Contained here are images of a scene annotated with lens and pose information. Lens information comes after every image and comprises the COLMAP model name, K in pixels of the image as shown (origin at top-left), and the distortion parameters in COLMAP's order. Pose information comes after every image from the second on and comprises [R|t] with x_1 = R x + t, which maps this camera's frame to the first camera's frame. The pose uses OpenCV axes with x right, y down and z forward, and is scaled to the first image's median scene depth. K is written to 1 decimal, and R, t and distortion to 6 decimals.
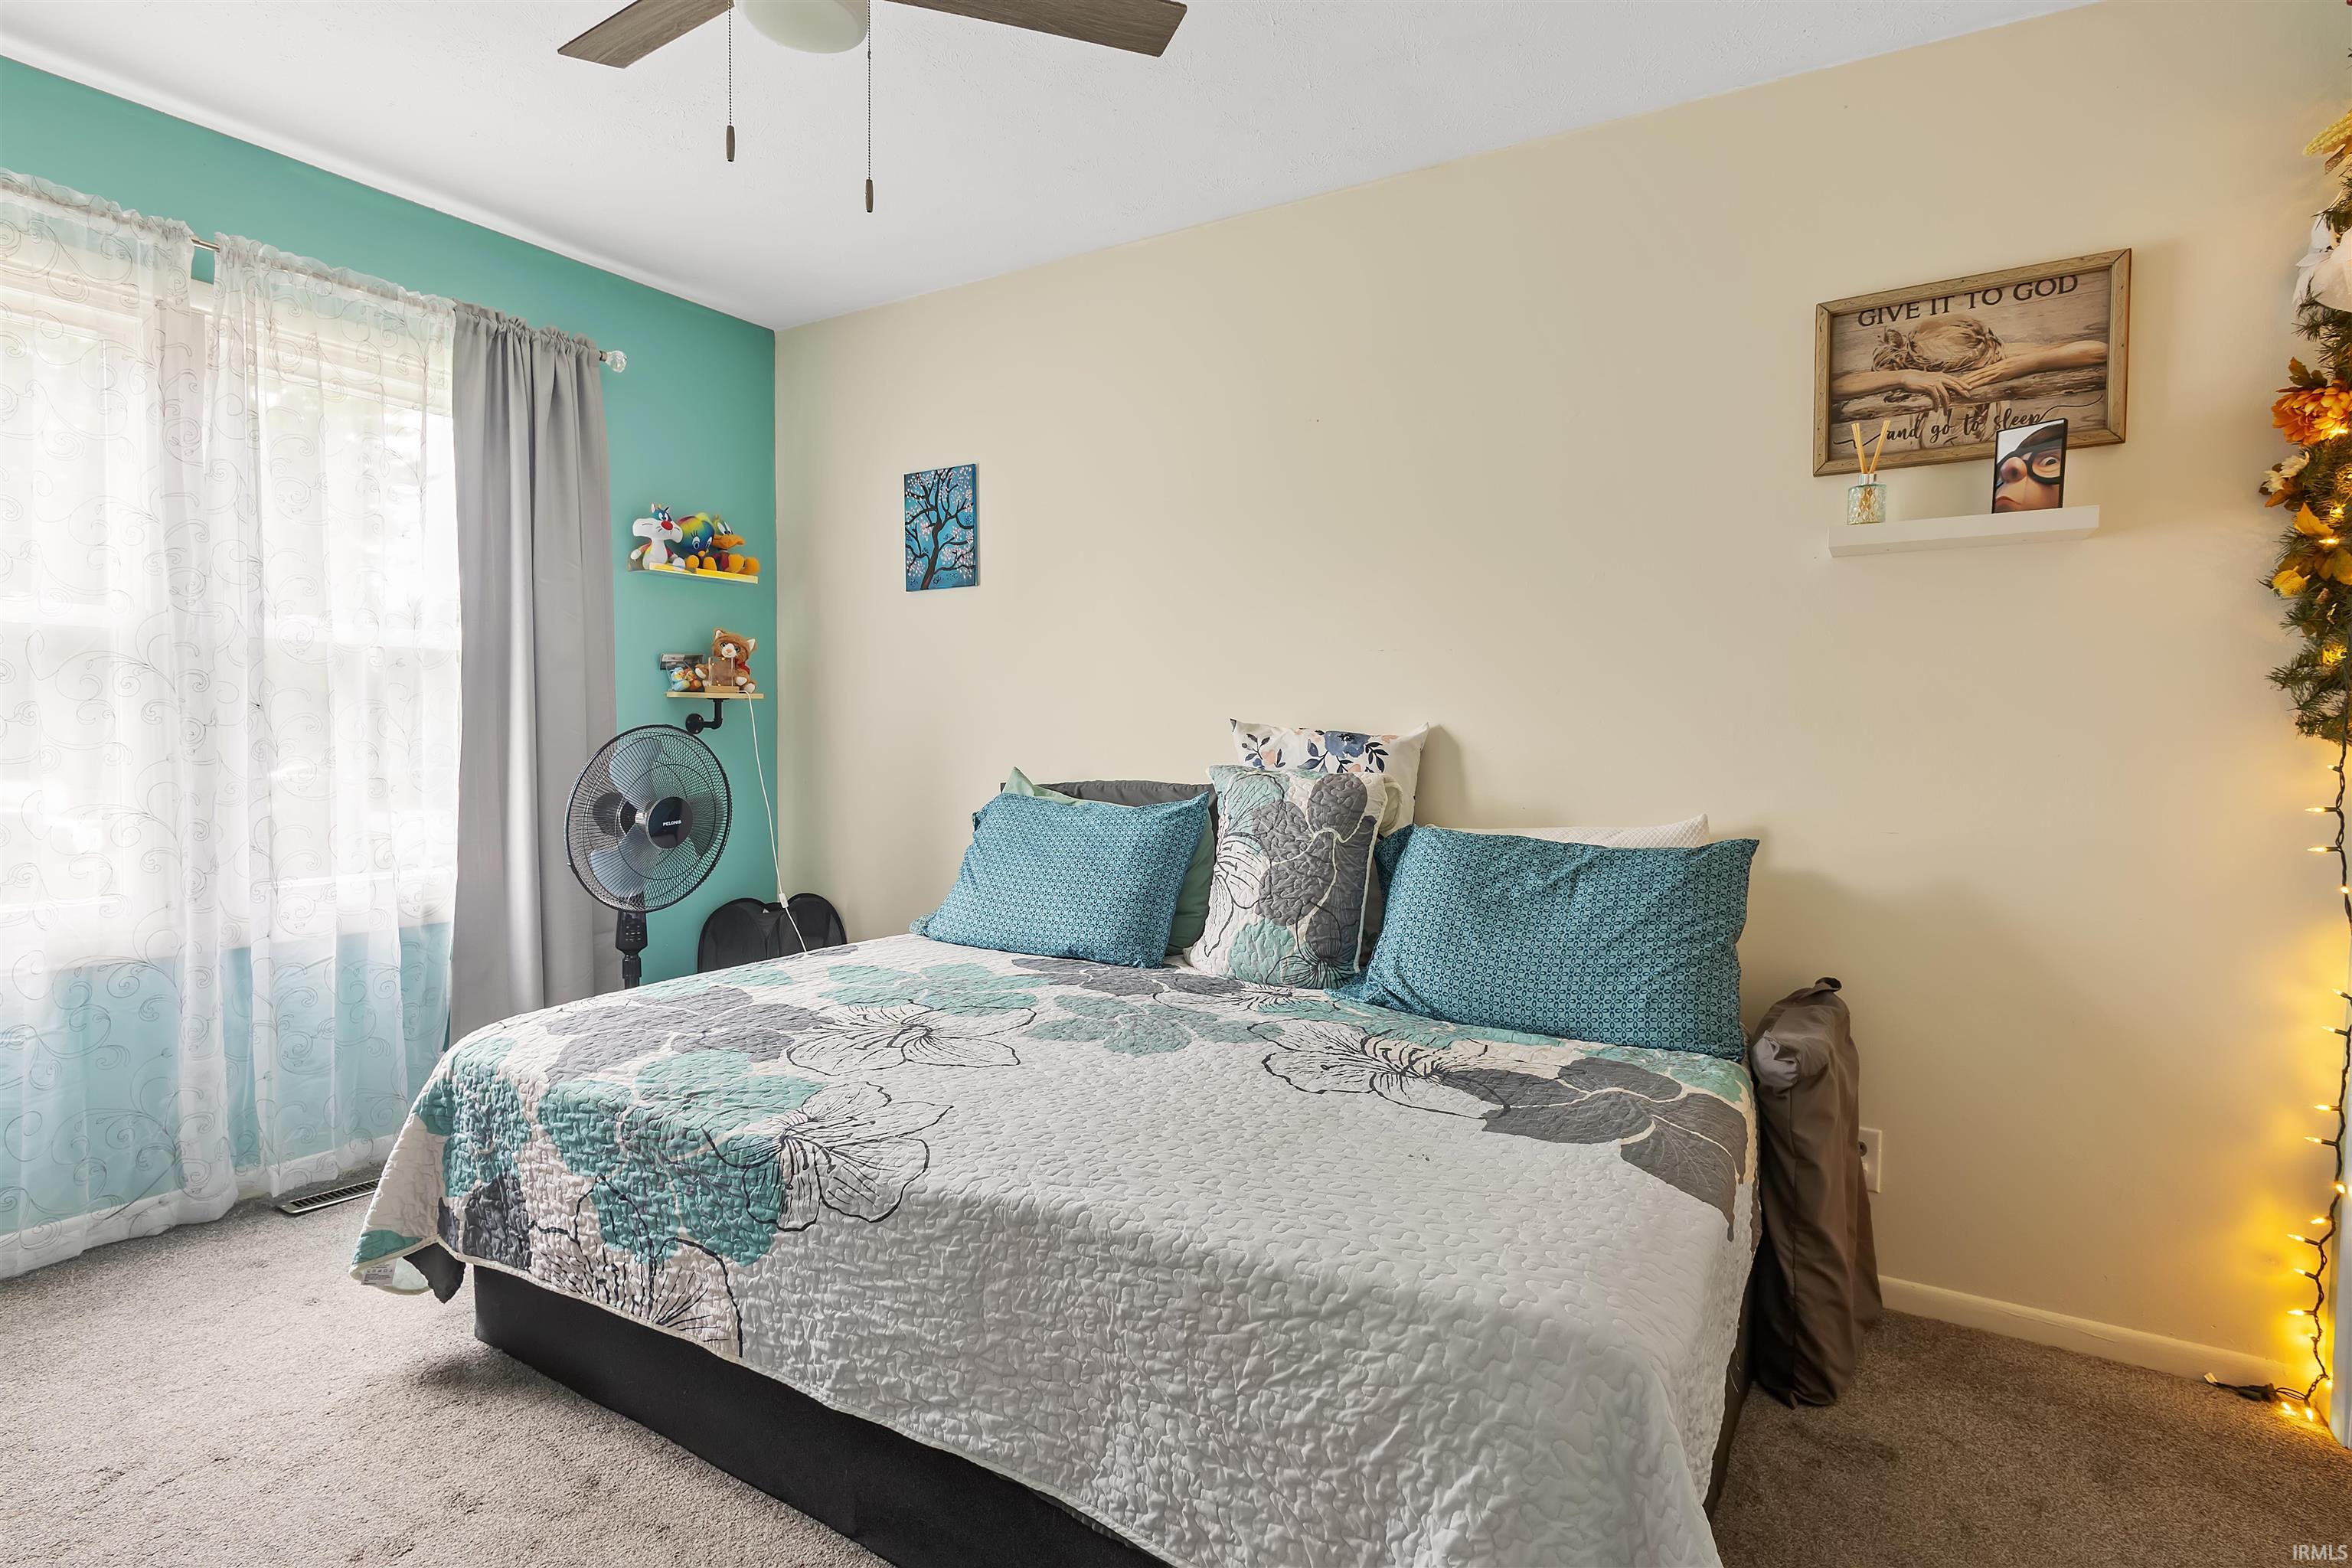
lens RADIAL K [[1083.2, 0, 1181.4], [0, 1083.2, 780.3], [0, 0, 1]] dist [0.021462, -0.007122]
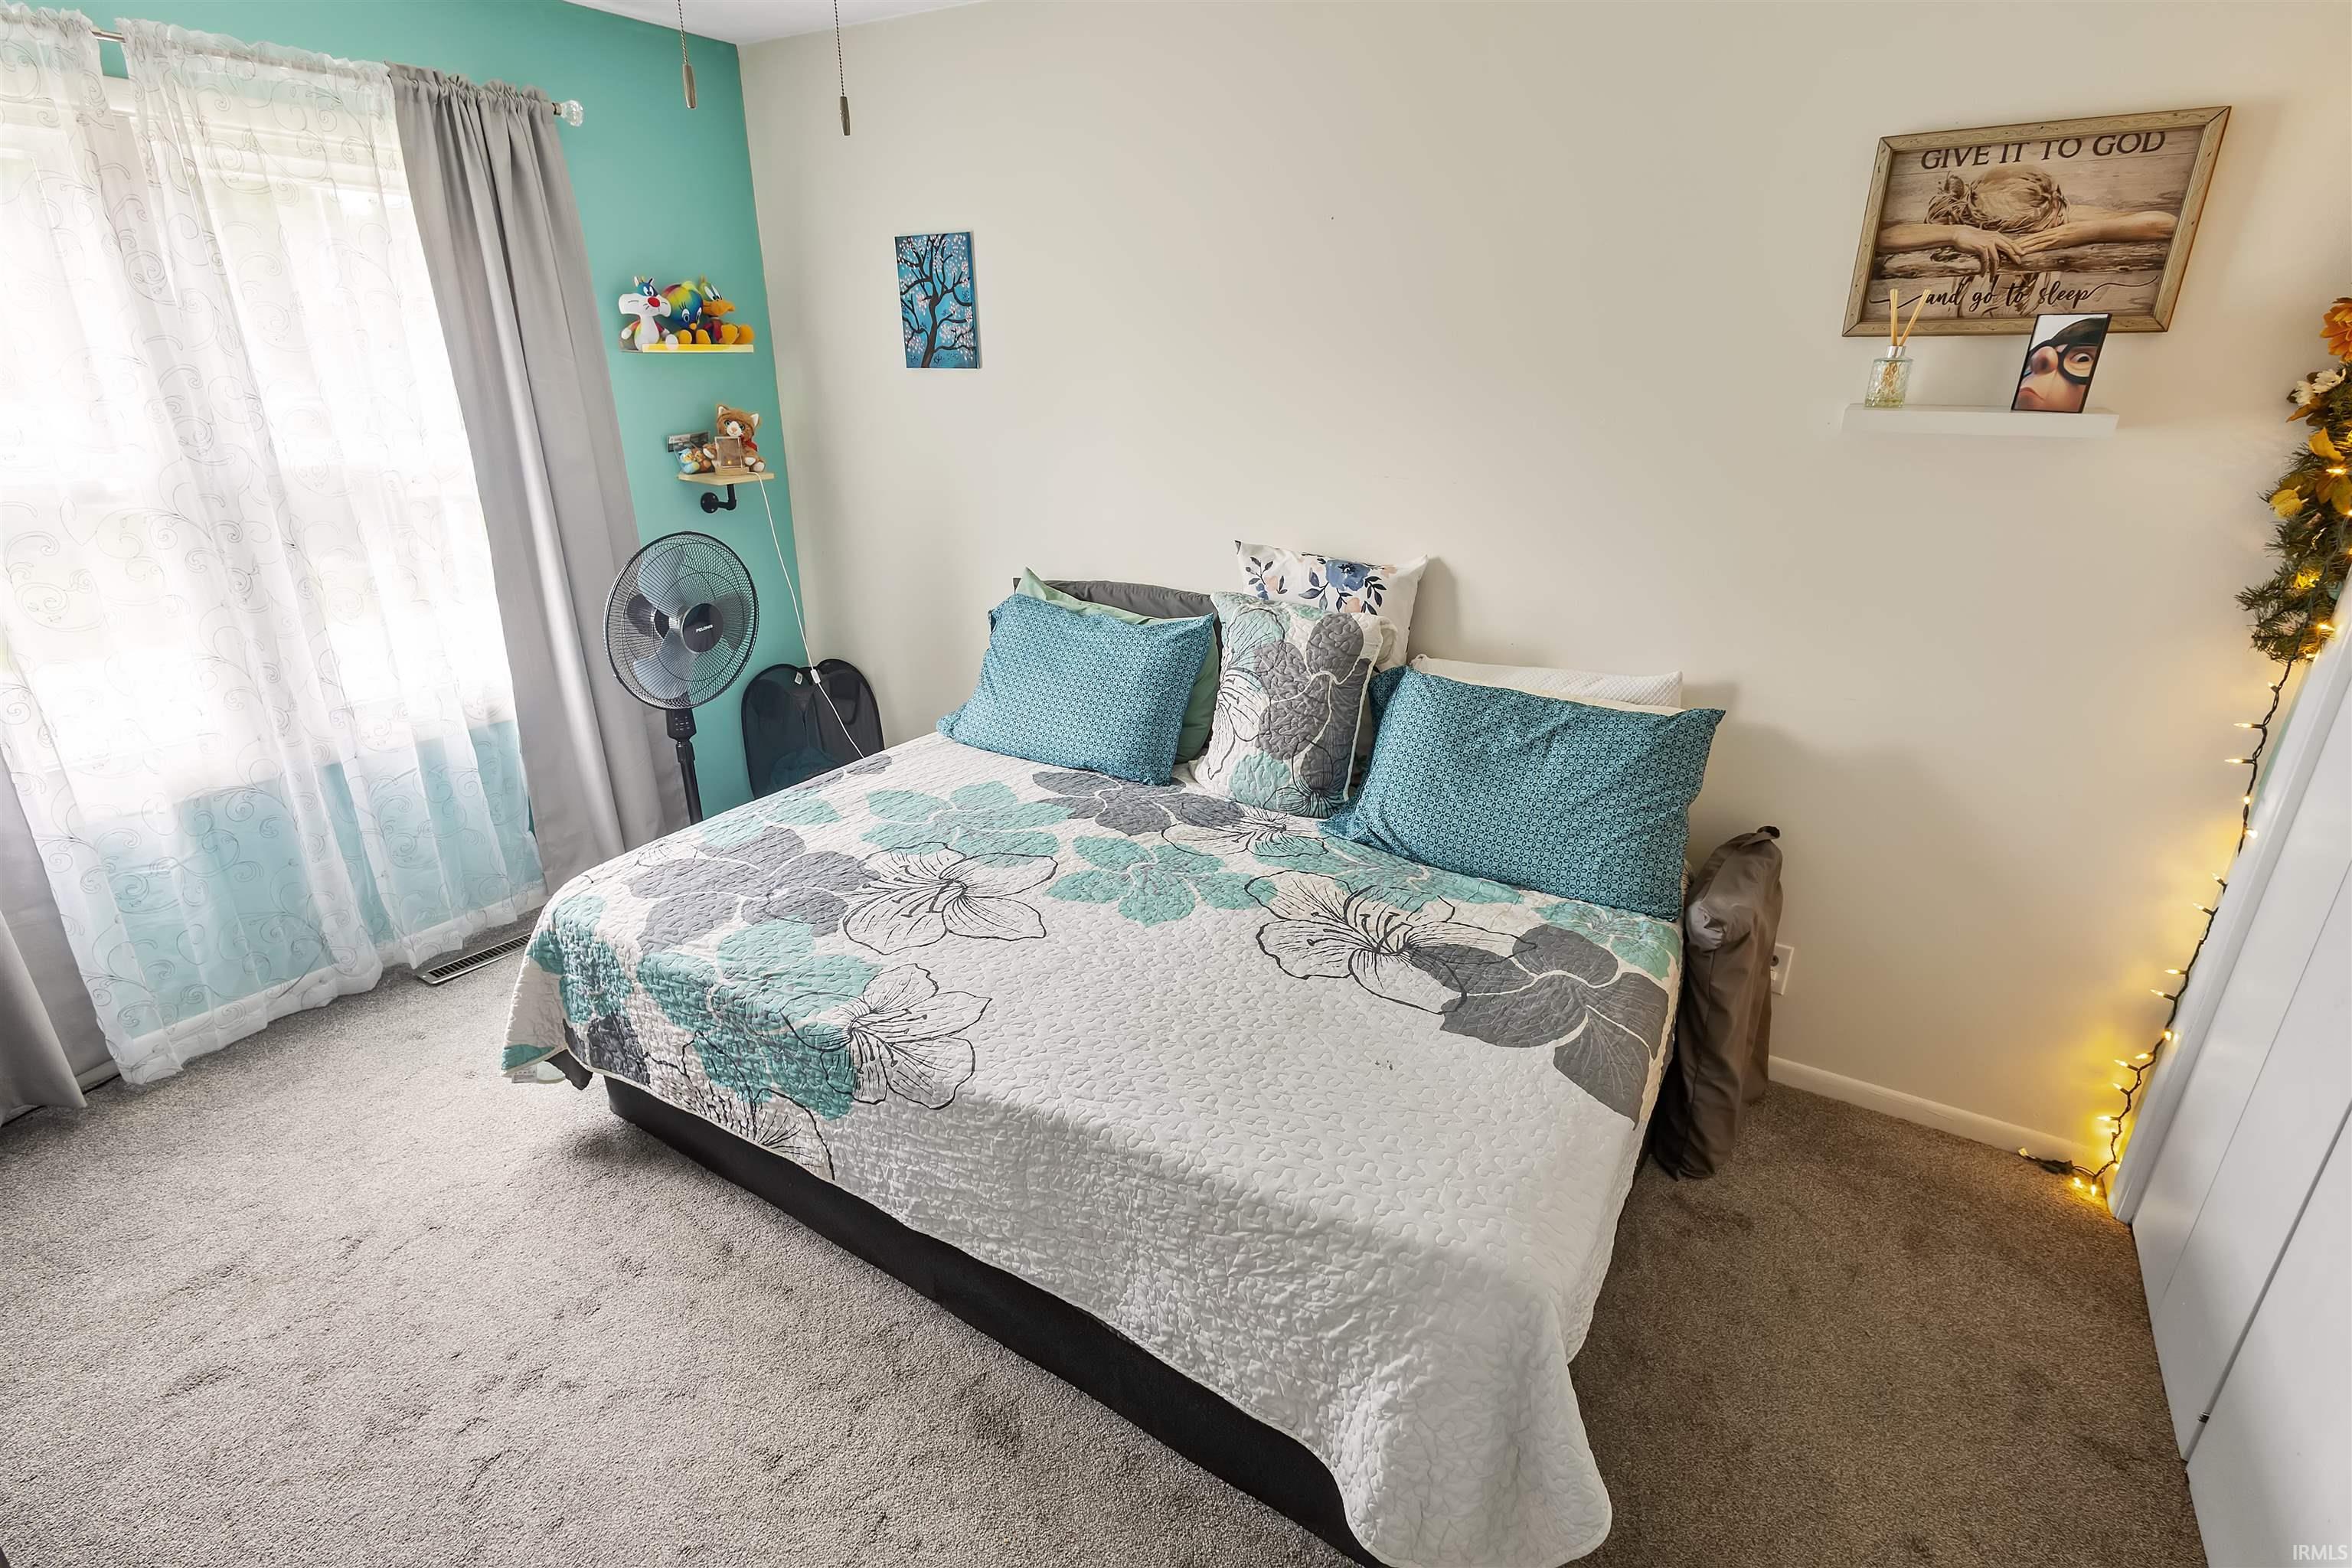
lens RADIAL K [[1083.2, 0, 1183.0], [0, 1083.2, 608.6], [0, 0, 1]] dist [0.021462, -0.007122]
pose [[0.999977, 0.001192, -0.006665, 0.003362], [0.000843, 0.954825, 0.297168, -0.372202], [0.006718, -0.297167, 0.954802, 0.002847]]
